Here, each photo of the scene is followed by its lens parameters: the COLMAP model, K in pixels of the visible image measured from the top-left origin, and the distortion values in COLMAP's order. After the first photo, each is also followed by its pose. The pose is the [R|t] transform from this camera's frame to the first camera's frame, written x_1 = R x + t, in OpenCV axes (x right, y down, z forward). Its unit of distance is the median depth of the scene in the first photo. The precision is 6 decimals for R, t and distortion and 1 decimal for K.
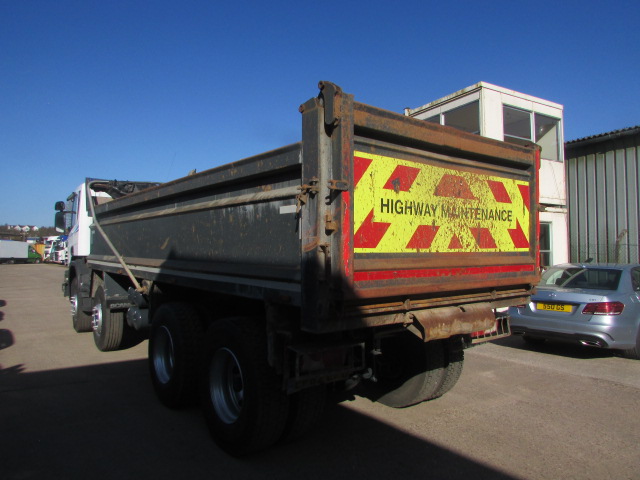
lens RADIAL K [[454.1, 0, 320.3], [0, 454.1, 241.8], [0, 0, 1]] dist [-0.029474, 0.010010]
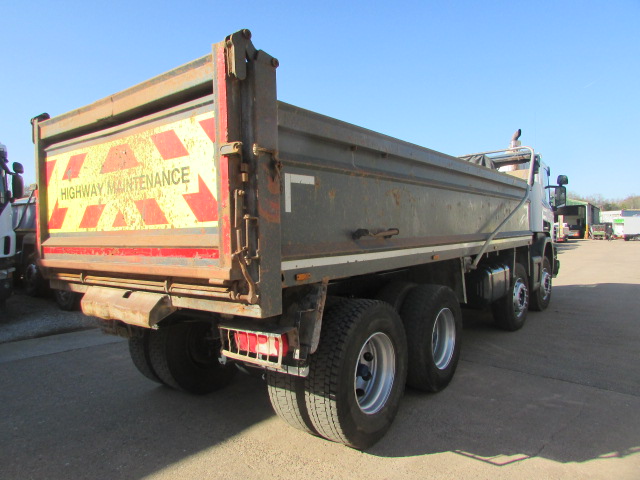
lens RADIAL K [[454.1, 0, 320.4], [0, 454.1, 238.5], [0, 0, 1]] dist [-0.029474, 0.010010]
pose [[0.258334, 0.017738, -0.965893, 1.223588], [0.046129, 0.998464, 0.030674, 0.028427], [0.964954, -0.052480, 0.257119, 1.104904]]
